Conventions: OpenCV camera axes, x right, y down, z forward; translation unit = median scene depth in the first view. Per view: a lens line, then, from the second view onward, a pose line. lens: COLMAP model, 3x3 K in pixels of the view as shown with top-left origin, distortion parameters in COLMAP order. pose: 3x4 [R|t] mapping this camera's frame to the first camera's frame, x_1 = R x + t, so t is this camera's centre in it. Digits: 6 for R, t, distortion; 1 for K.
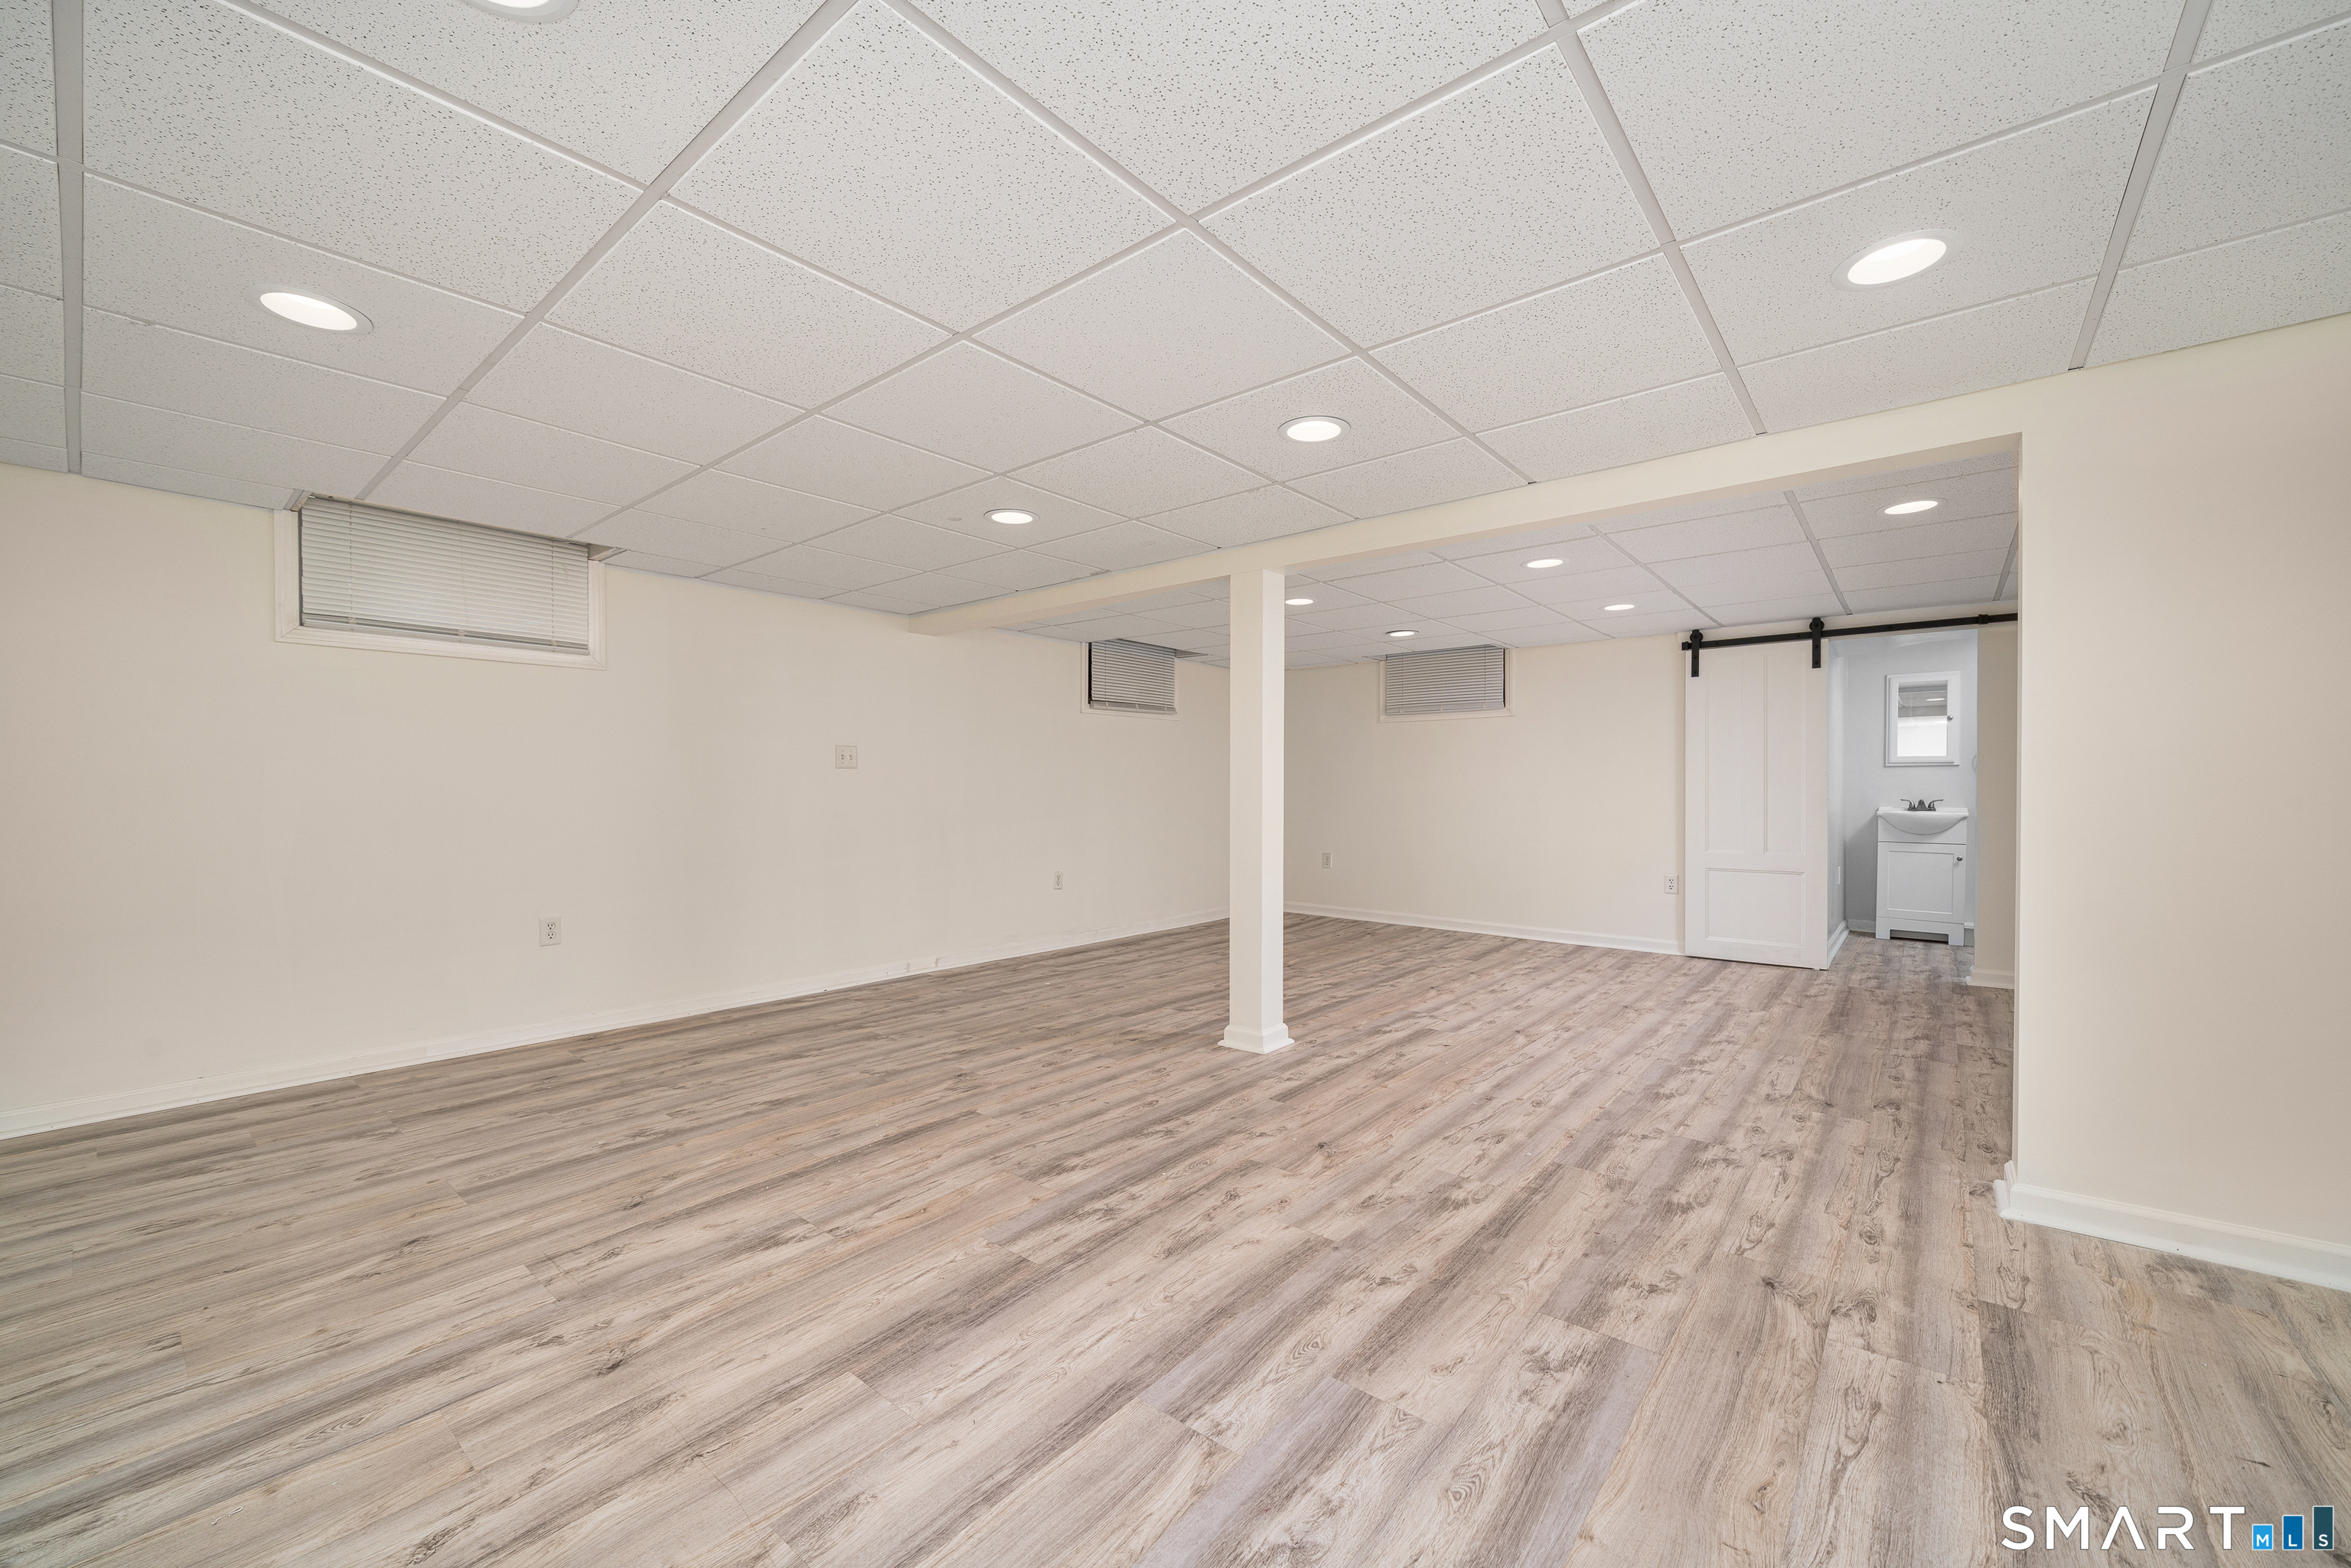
lens RADIAL K [[933.7, 0, 1152.9], [0, 933.7, 793.3], [0, 0, 1]] dist [-0.002928, 0.000917]
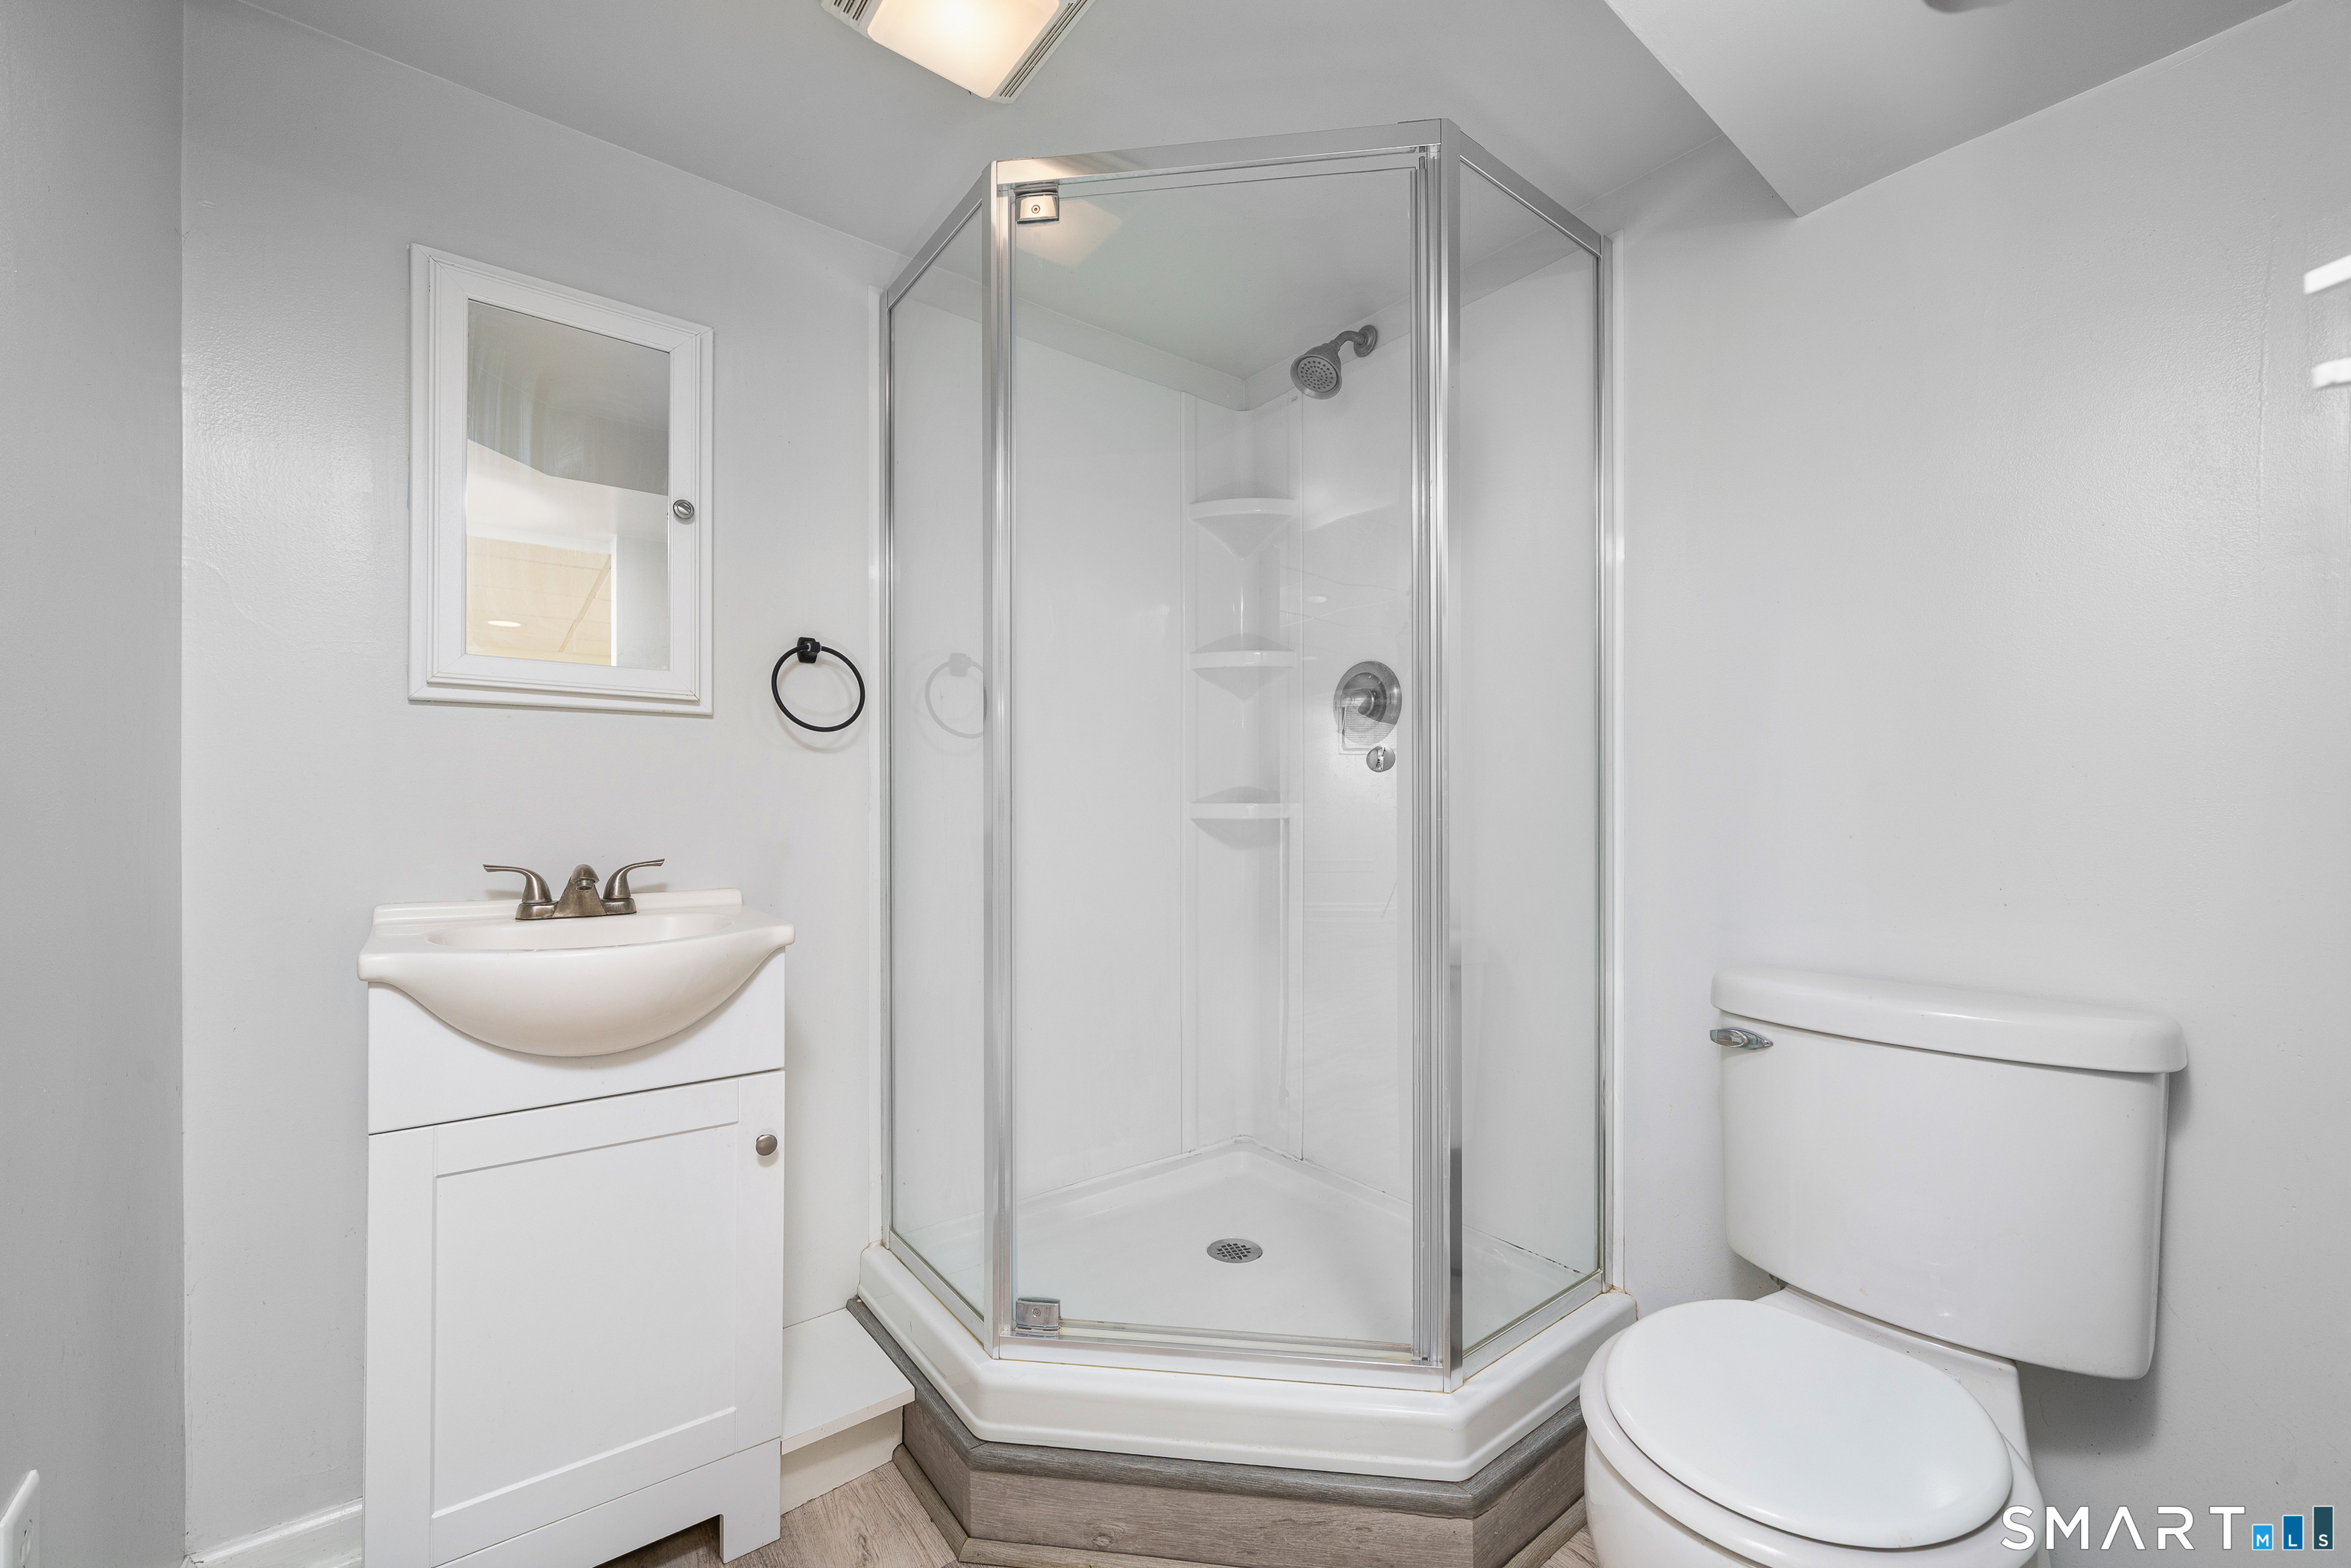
lens RADIAL K [[933.7, 0, 1165.3], [0, 933.7, 795.0], [0, 0, 1]] dist [-0.002928, 0.000917]
pose [[0.210189, -0.002514, 0.977658, 0.648659], [0.004493, 0.999989, 0.001605, -0.008461], [-0.977650, 0.004055, 0.210198, 0.829666]]
